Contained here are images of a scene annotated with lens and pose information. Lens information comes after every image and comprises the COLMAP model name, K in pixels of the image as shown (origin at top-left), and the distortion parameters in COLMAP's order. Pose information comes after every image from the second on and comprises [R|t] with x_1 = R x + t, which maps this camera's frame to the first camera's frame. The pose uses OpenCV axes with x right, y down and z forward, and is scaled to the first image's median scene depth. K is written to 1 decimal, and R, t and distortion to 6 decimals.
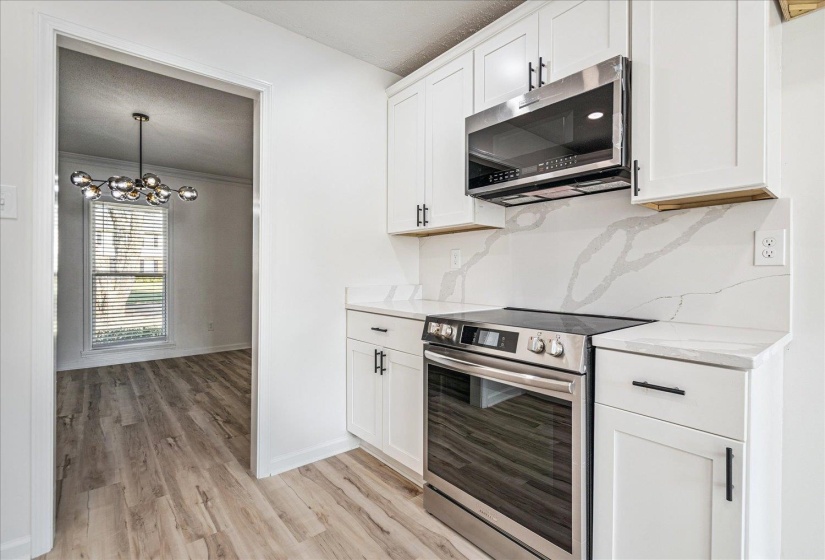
lens RADIAL K [[374.6, 0, 405.2], [0, 374.6, 274.6], [0, 0, 1]] dist [-0.003786, 0.000207]
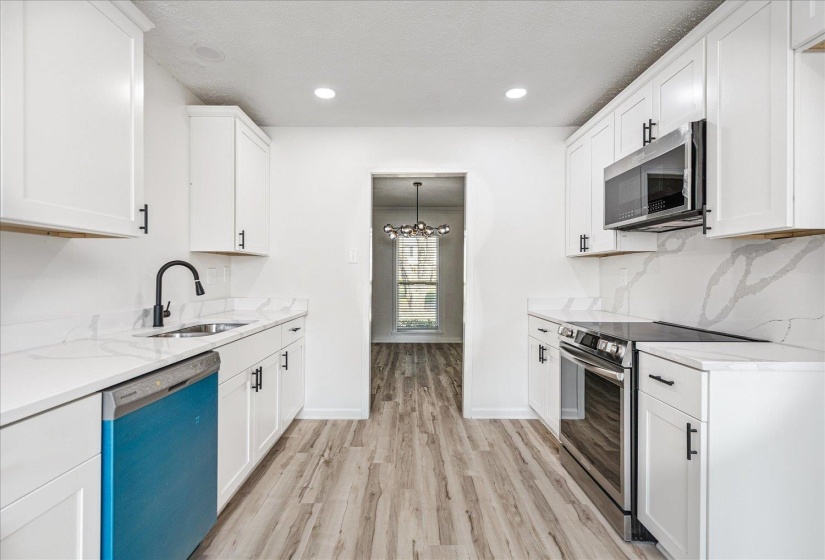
lens RADIAL K [[374.6, 0, 414.4], [0, 374.6, 275.1], [0, 0, 1]] dist [-0.003786, 0.000207]
pose [[0.777057, -0.002226, -0.629426, 0.409944], [-0.004324, 0.999951, -0.008874, -0.039309], [0.629415, 0.009617, 0.777010, -0.341748]]
